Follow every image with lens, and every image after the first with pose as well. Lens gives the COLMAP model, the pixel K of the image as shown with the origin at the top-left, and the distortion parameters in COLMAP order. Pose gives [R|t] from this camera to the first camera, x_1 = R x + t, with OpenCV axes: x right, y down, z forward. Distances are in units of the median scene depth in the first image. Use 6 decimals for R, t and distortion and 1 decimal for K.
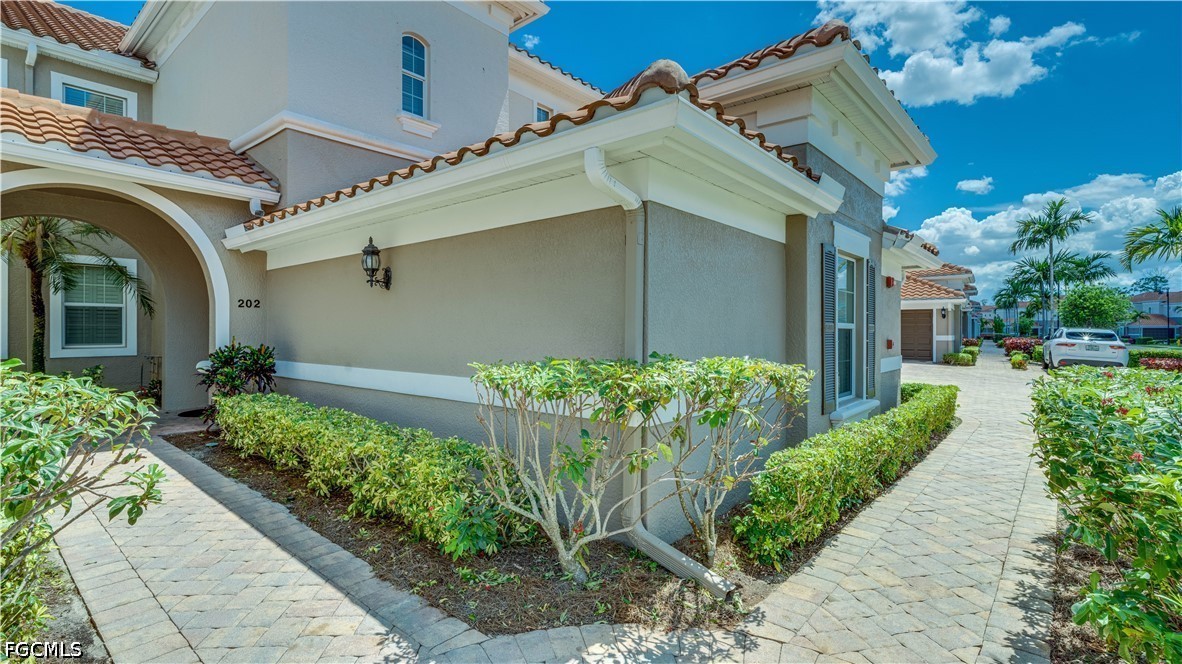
lens RADIAL K [[541.7, 0, 580.7], [0, 541.7, 330.5], [0, 0, 1]] dist [0.000991, 0.000292]
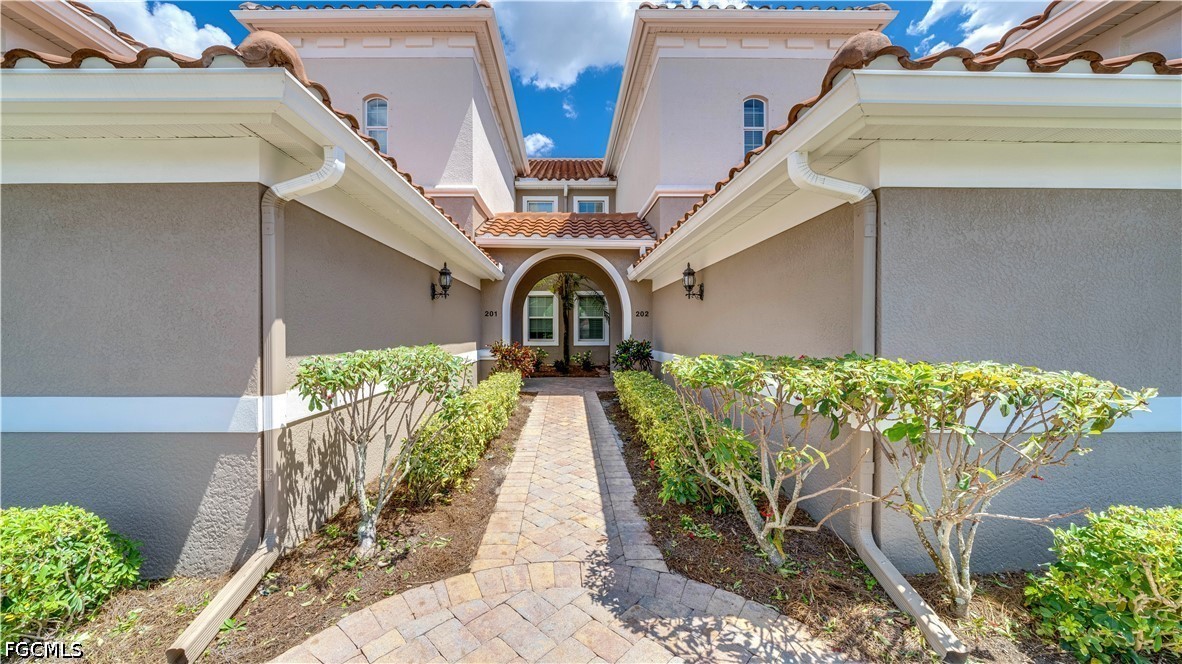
lens RADIAL K [[406.4, 0, 582.2], [0, 406.4, 334.3], [0, 0, 1]] dist [-0.011077, -0.000145]
pose [[0.663706, 0.004499, -0.747980, 0.205527], [0.000313, 0.999980, 0.006292, 0.002998], [0.747994, -0.004410, 0.663691, 0.113758]]
